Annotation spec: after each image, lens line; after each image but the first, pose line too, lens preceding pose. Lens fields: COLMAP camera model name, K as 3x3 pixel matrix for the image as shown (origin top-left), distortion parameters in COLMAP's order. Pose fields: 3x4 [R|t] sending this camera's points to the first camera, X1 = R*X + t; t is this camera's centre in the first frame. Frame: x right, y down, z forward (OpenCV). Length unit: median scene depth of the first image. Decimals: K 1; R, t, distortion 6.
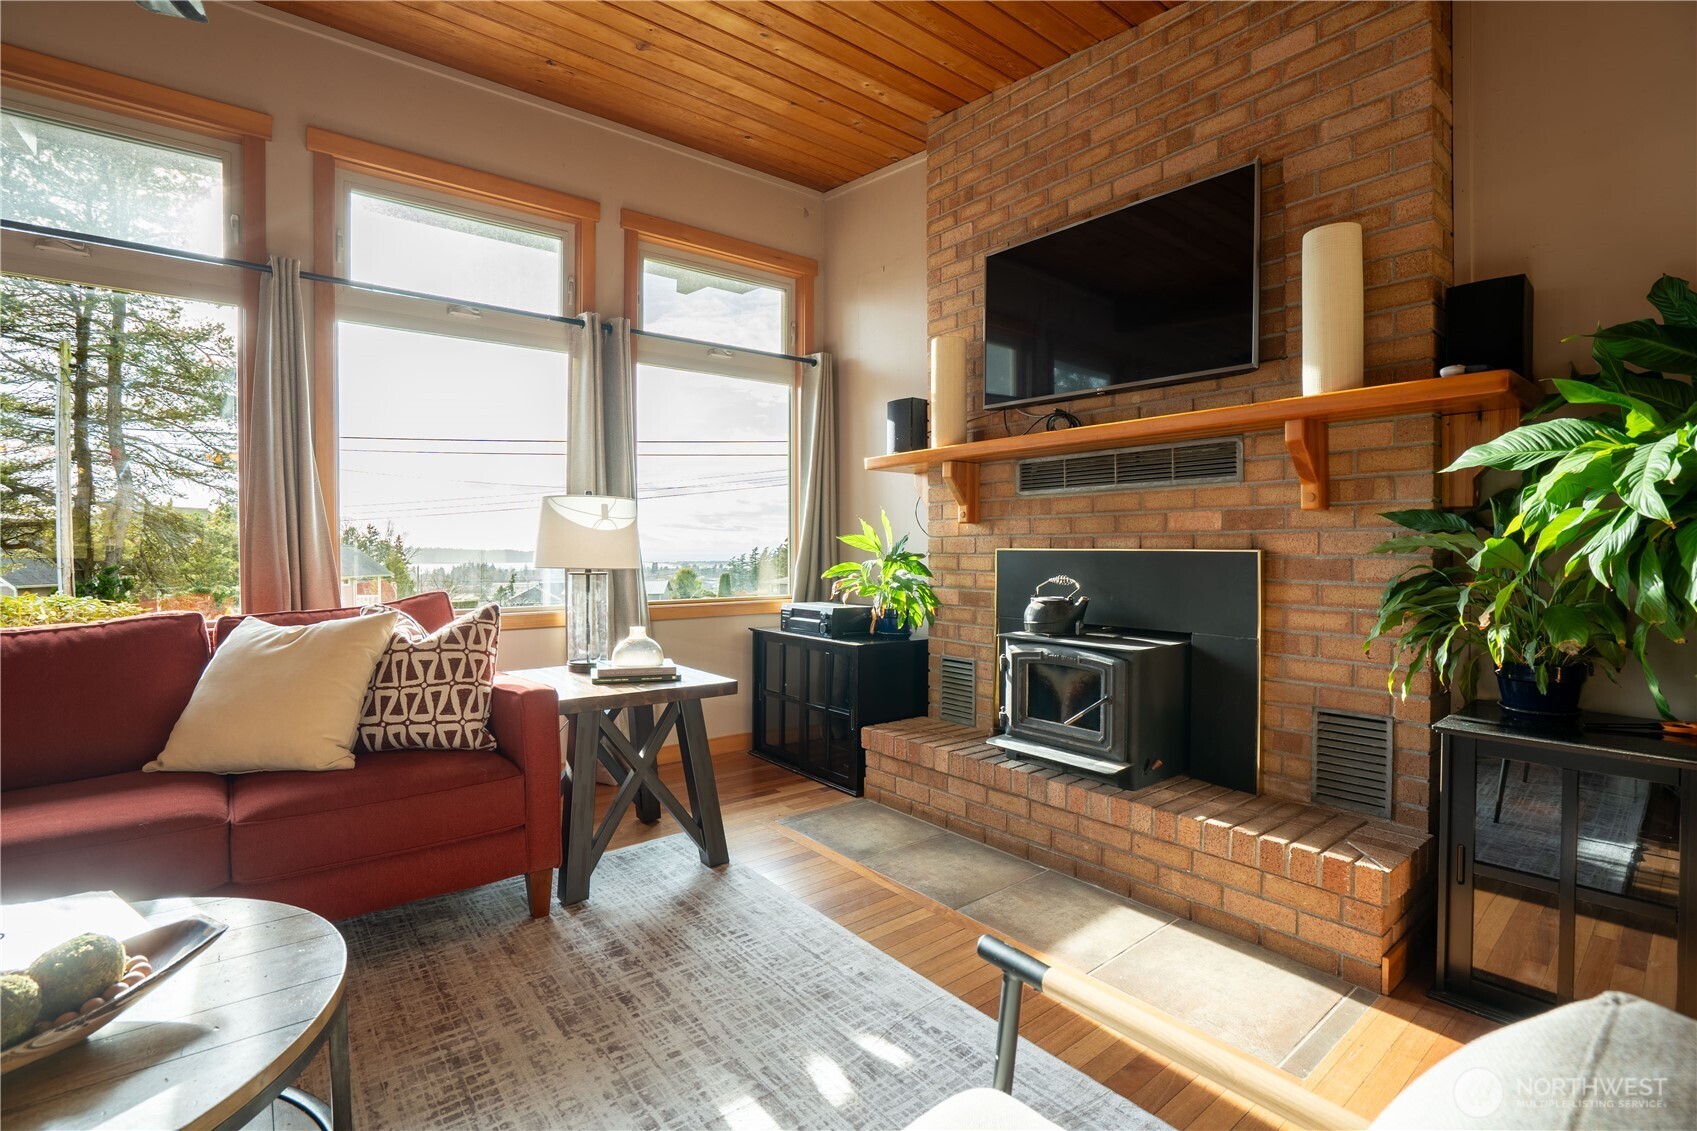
lens RADIAL K [[784.3, 0, 845.6], [0, 784.3, 562.5], [0, 0, 1]] dist [-0.063575, 0.029300]
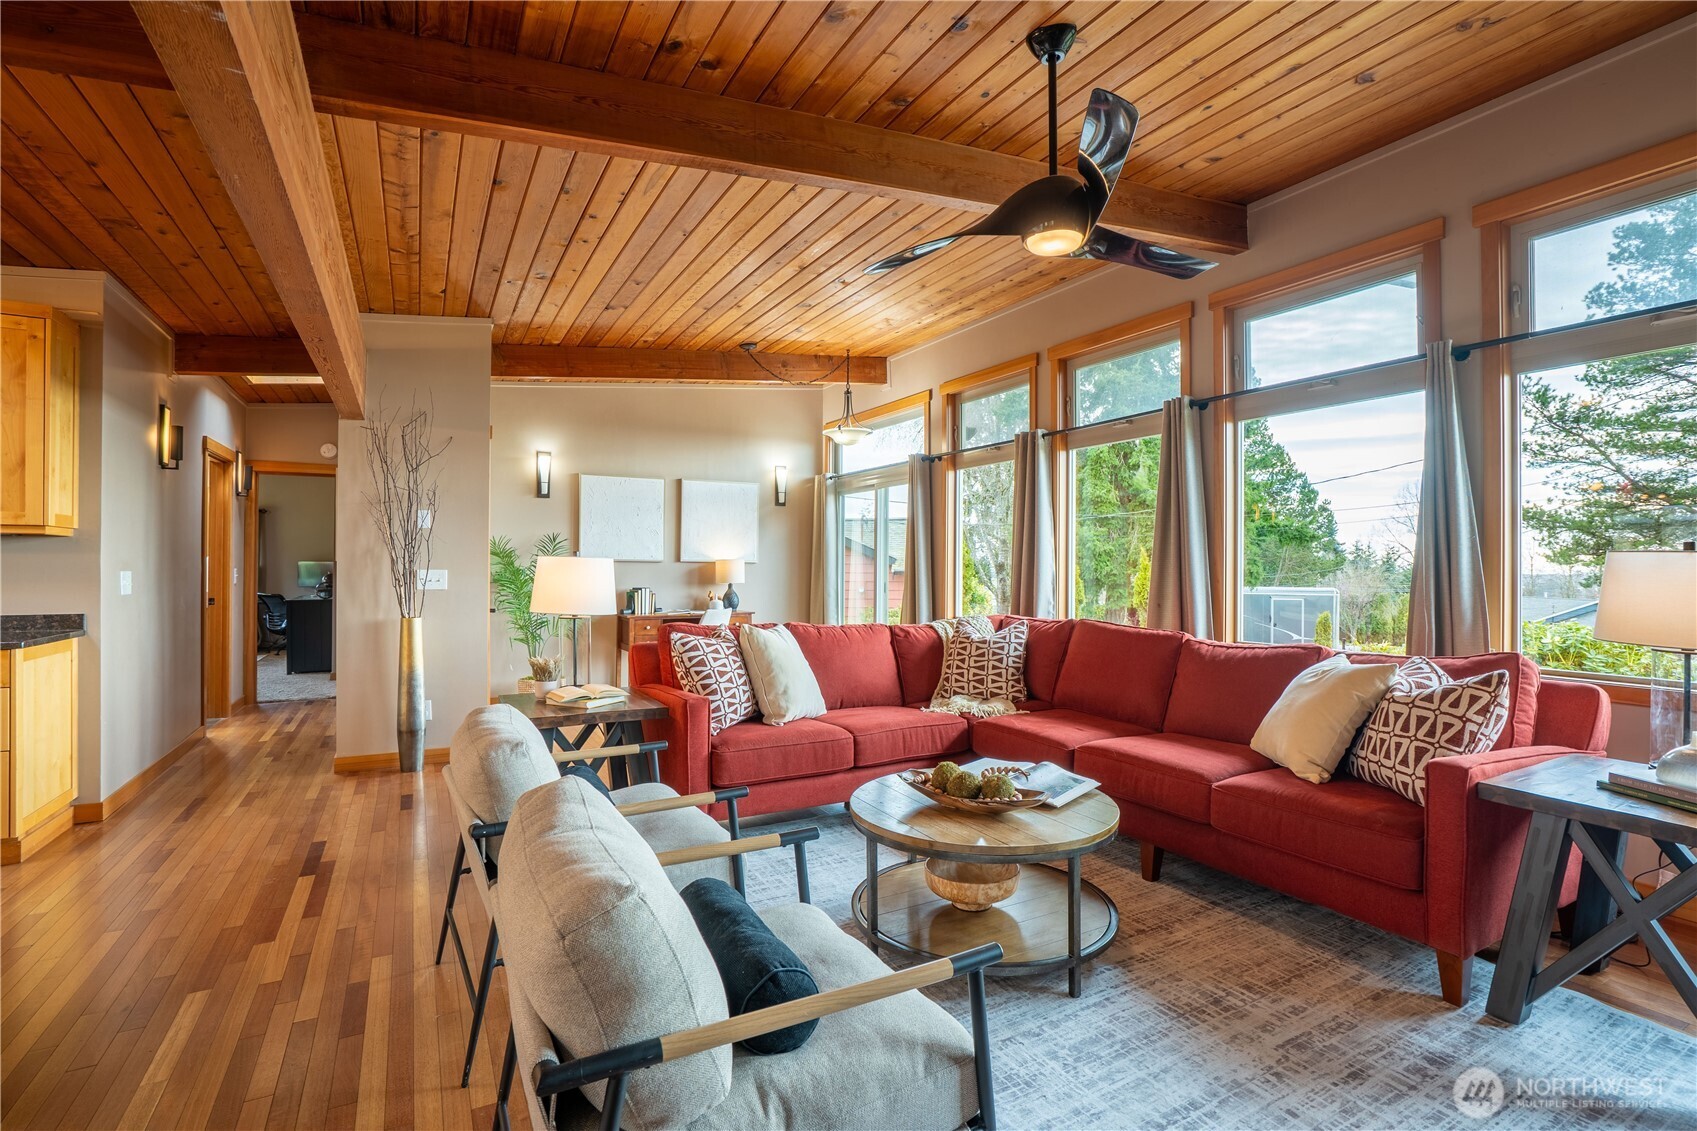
lens RADIAL K [[792.9, 0, 848.7], [0, 792.9, 561.6], [0, 0, 1]] dist [-0.054565, 0.021238]
pose [[-0.162646, -0.002907, -0.986680, 0.621006], [-0.020821, 0.999783, 0.000486, -0.065437], [0.986465, 0.020622, -0.162671, 0.384185]]
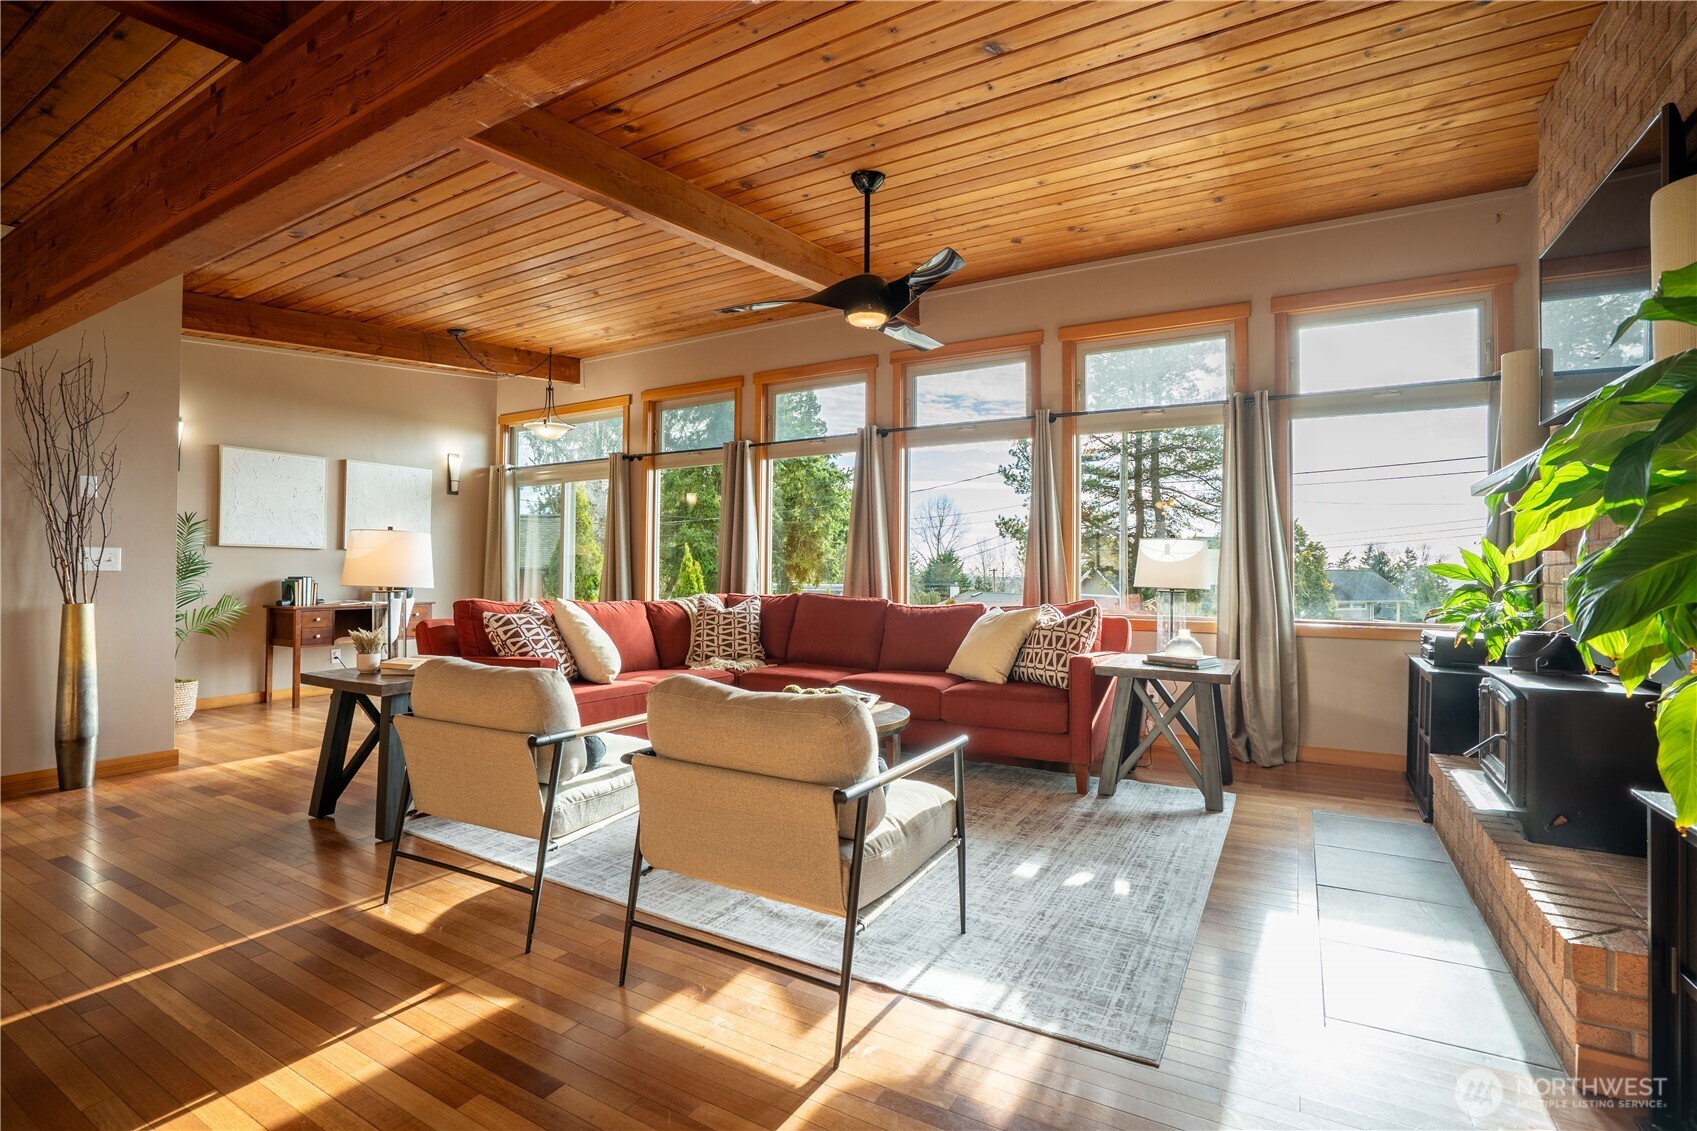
lens RADIAL K [[784.3, 0, 845.6], [0, 784.3, 562.5], [0, 0, 1]] dist [-0.063575, 0.029300]
pose [[0.362313, -0.004900, -0.932044, 0.930699], [-0.025173, 0.999570, -0.015040, -0.002974], [0.931717, 0.028911, 0.362034, -0.095170]]
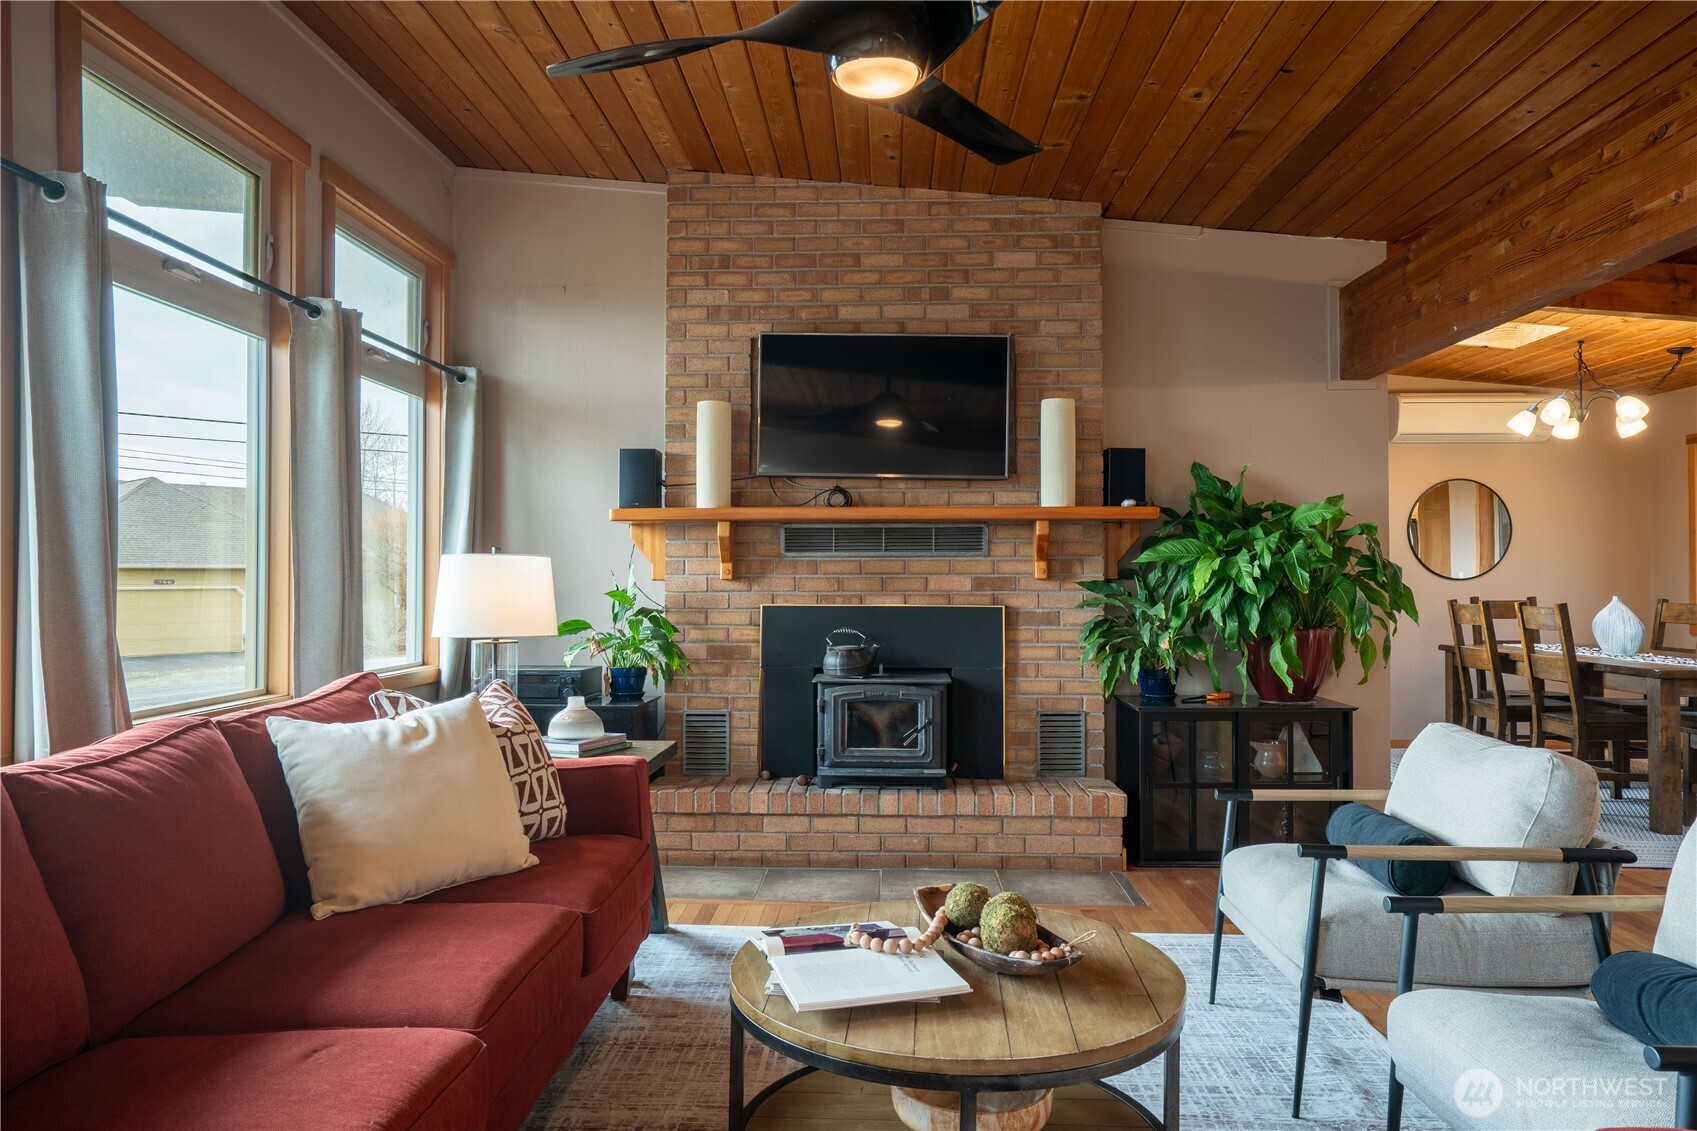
lens RADIAL K [[1115.2, 0, 848.5], [0, 1115.2, 565.5], [0, 0, 1]] dist [0.002829, 0.004073]
pose [[0.653484, 0.011651, 0.756851, -1.206330], [0.012145, 0.999591, -0.025874, -0.040086], [-0.756843, 0.026100, 0.653075, -0.131535]]
